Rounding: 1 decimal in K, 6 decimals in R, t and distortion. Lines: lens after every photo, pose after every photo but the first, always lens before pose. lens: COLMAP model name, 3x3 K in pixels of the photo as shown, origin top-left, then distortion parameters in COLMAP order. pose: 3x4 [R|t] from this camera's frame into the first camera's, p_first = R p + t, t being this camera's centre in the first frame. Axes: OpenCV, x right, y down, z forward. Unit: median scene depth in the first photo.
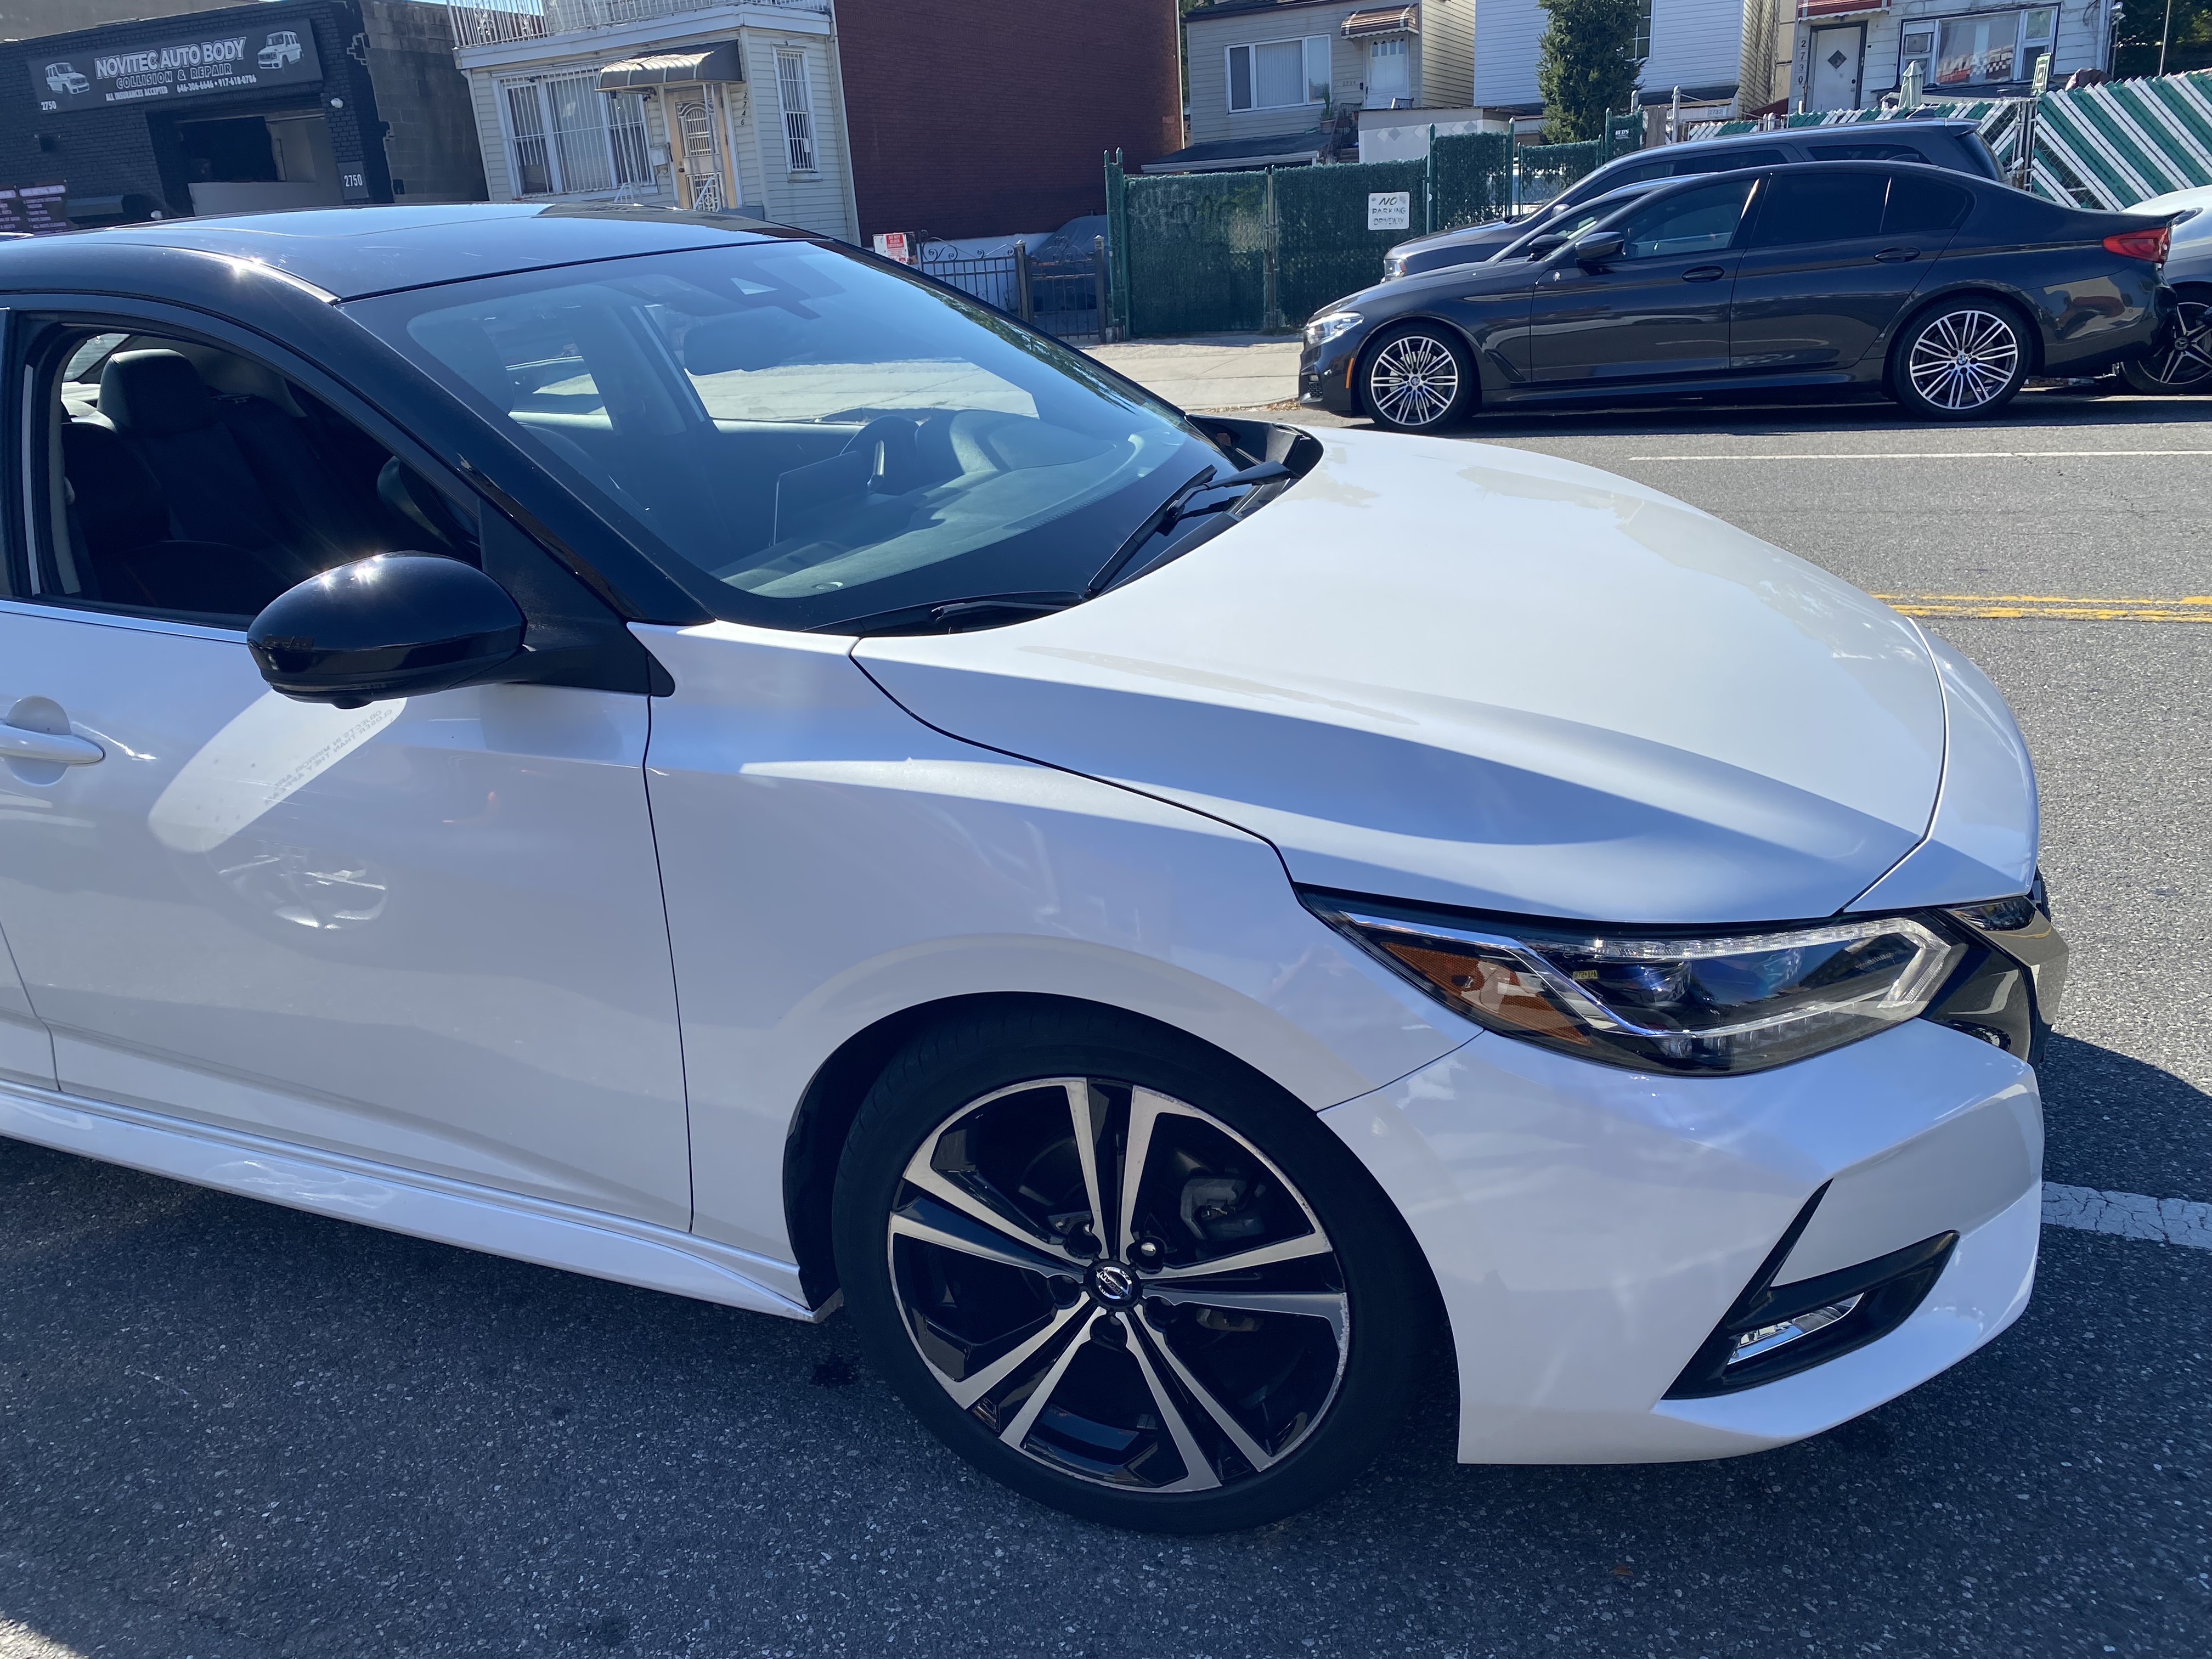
lens RADIAL K [[1681.0, 0, 1106.0], [0, 1681.0, 829.5], [0, 0, 1]] dist [0.014842, -0.003226]
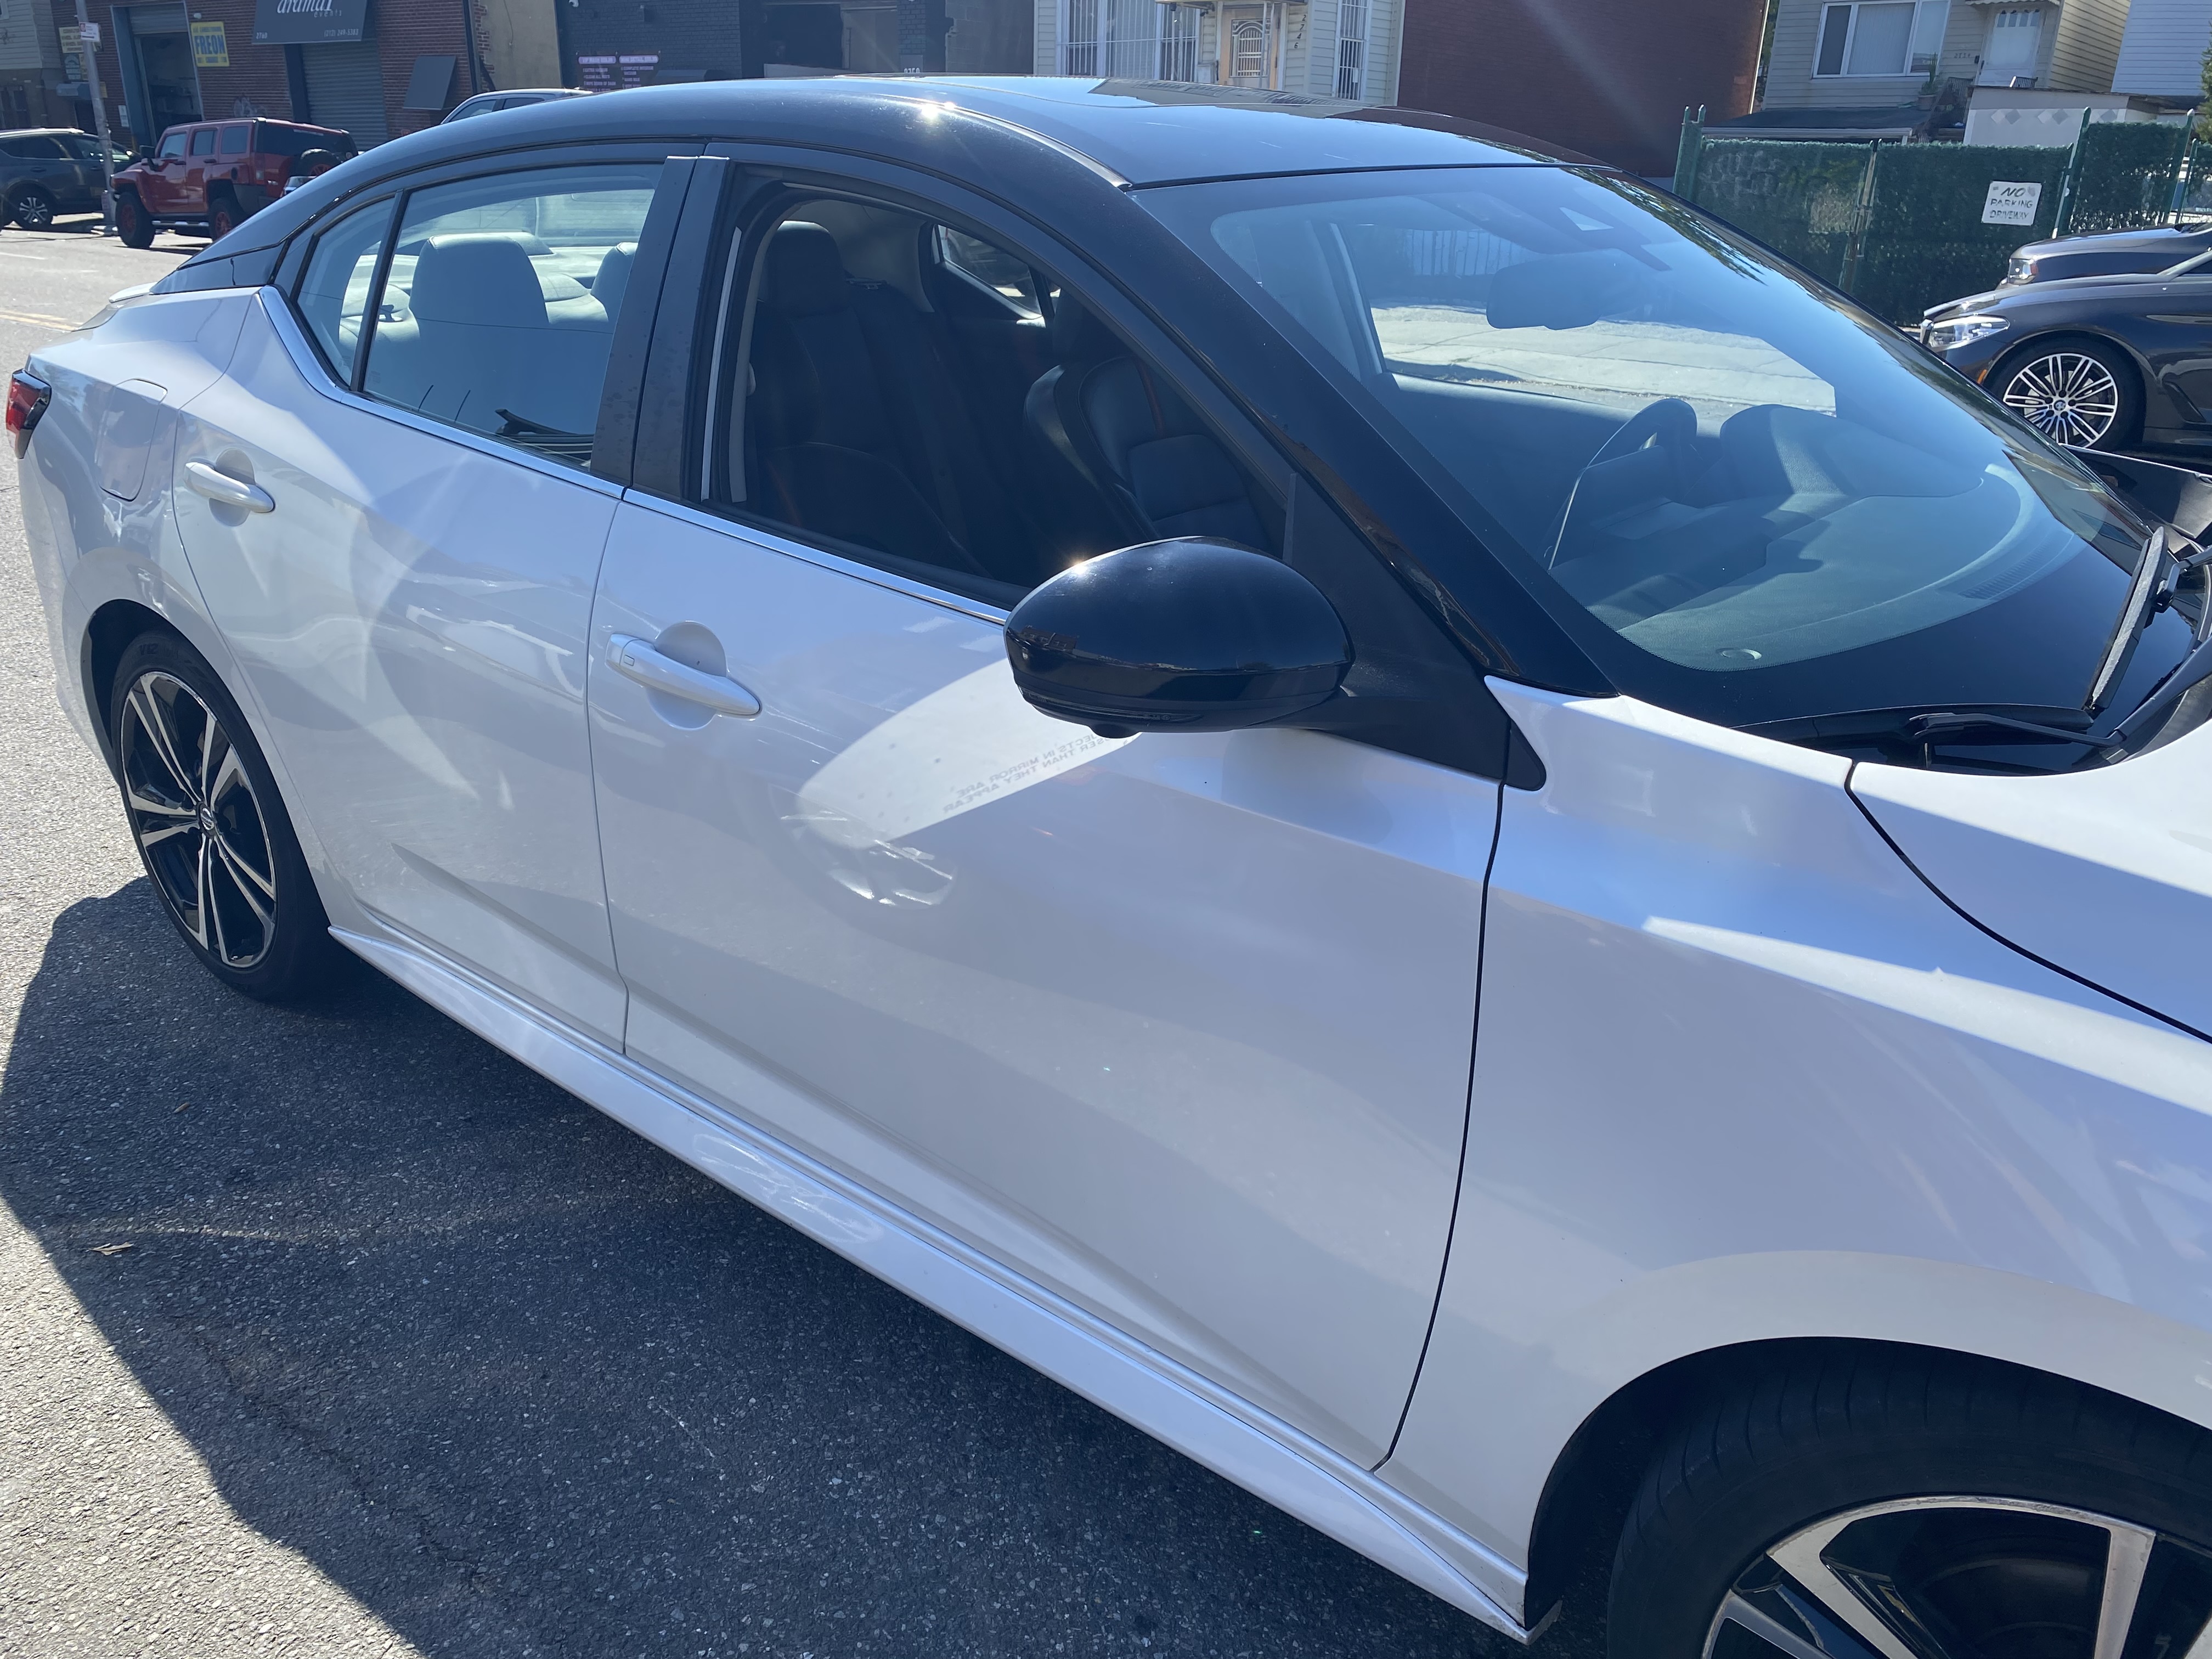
lens RADIAL K [[1668.7, 0, 1106.0], [0, 1668.7, 829.5], [0, 0, 1]] dist [0.015285, -0.002763]
pose [[0.959068, 0.183092, -0.216021, -0.209229], [-0.175699, 0.983010, 0.053118, -0.051782], [0.222076, -0.012989, 0.974943, 0.205695]]
